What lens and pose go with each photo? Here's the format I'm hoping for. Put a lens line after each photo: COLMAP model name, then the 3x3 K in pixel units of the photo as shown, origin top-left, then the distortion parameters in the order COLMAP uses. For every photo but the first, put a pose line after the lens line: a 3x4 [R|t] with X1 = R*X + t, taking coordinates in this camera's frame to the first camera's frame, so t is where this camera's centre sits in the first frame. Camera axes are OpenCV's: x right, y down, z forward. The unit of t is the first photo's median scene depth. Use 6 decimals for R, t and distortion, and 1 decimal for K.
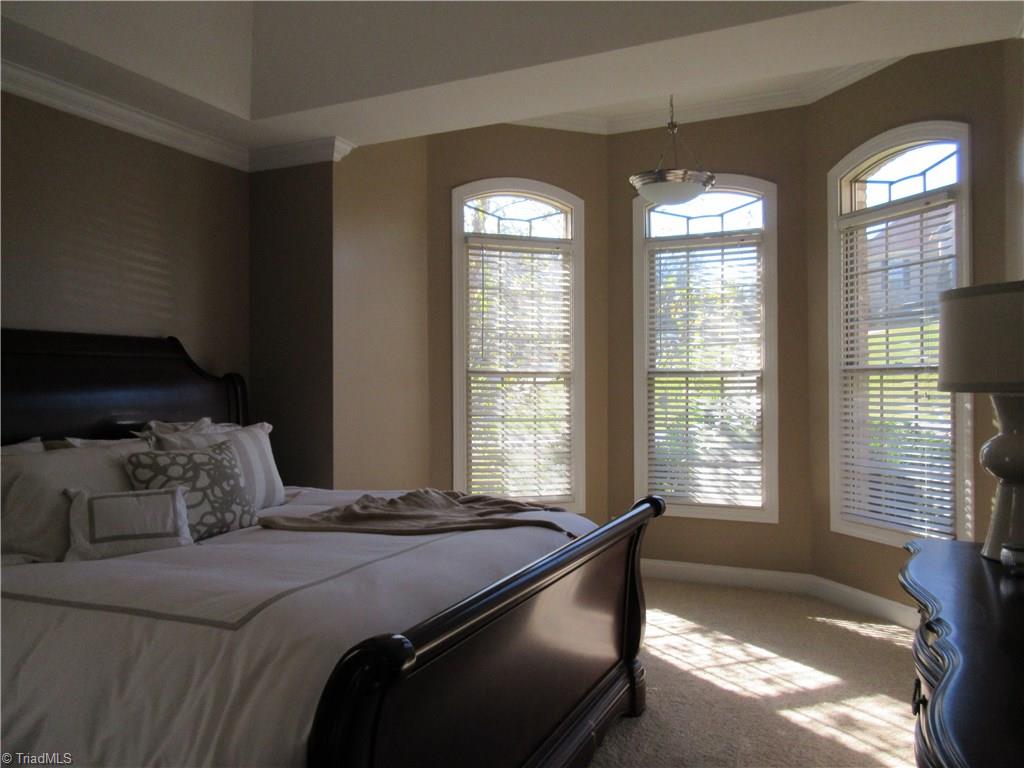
lens RADIAL K [[764.2, 0, 512.0], [0, 764.2, 384.0], [0, 0, 1]] dist [0.000215, 0.000257]
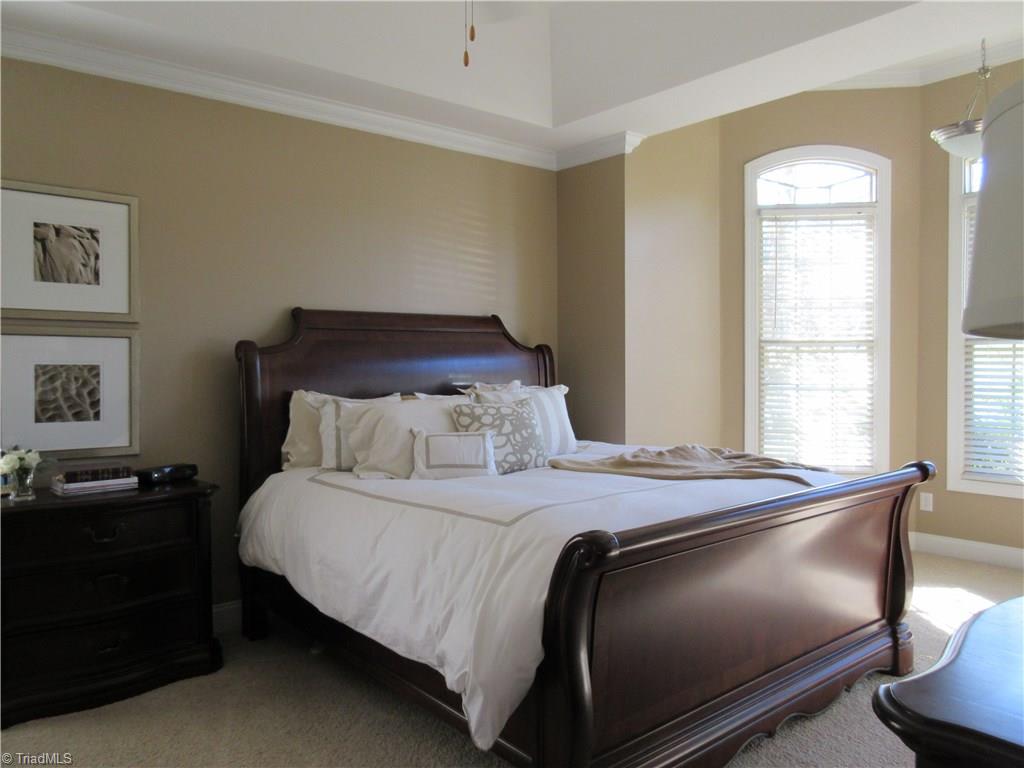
lens RADIAL K [[764.2, 0, 512.0], [0, 764.2, 384.0], [0, 0, 1]] dist [0.000215, 0.000257]
pose [[0.907449, 0.008626, -0.420074, 0.121463], [0.004761, 0.999514, 0.030808, 0.013702], [0.420136, -0.029957, 0.906967, -0.128175]]
